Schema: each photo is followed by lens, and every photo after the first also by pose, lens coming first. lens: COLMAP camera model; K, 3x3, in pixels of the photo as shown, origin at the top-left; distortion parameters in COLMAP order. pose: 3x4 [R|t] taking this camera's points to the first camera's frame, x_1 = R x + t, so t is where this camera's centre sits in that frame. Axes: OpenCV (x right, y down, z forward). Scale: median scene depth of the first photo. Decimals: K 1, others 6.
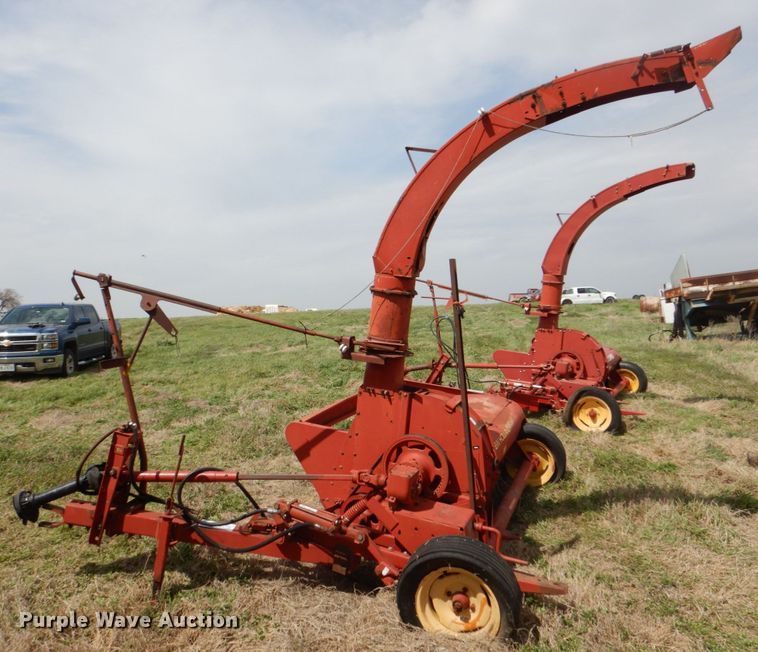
lens RADIAL K [[650.1, 0, 379.0], [0, 650.1, 326.0], [0, 0, 1]] dist [-0.011469, 0.001176]
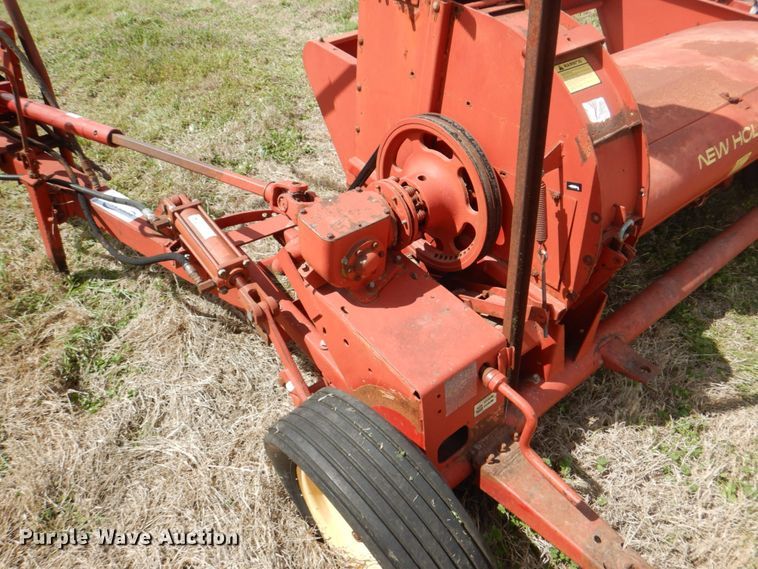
lens RADIAL K [[562.7, 0, 379.0], [0, 562.7, 284.5], [0, 0, 1]] dist [0.010379, -0.000326]
pose [[0.845468, 0.321748, -0.426218, 0.210549], [-0.032506, 0.827650, 0.560303, 0.057995], [0.533036, -0.459864, 0.710210, 0.690551]]
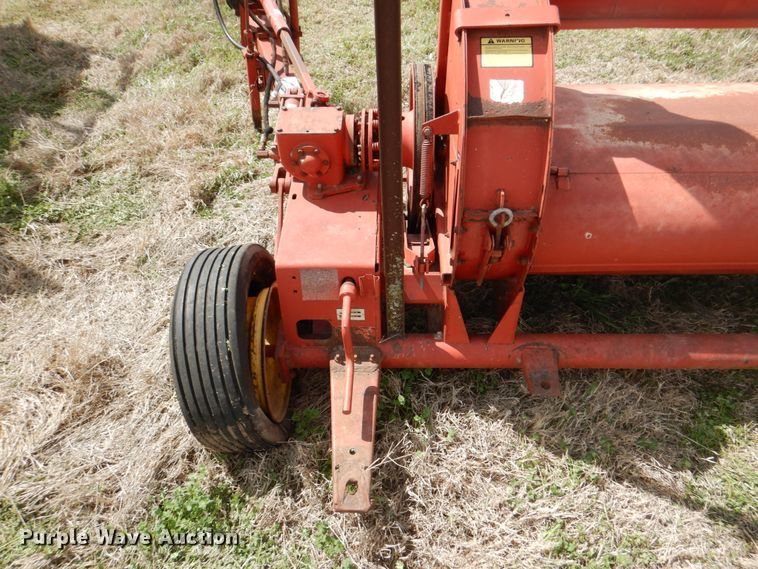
lens RADIAL K [[543.9, 0, 379.0], [0, 543.9, 284.5], [0, 0, 1]] dist [0.032797, -0.001930]
pose [[0.303479, 0.639046, -0.706767, 0.415824], [-0.069523, 0.754623, 0.652465, 0.035592], [0.950298, -0.148873, 0.273441, 0.855589]]
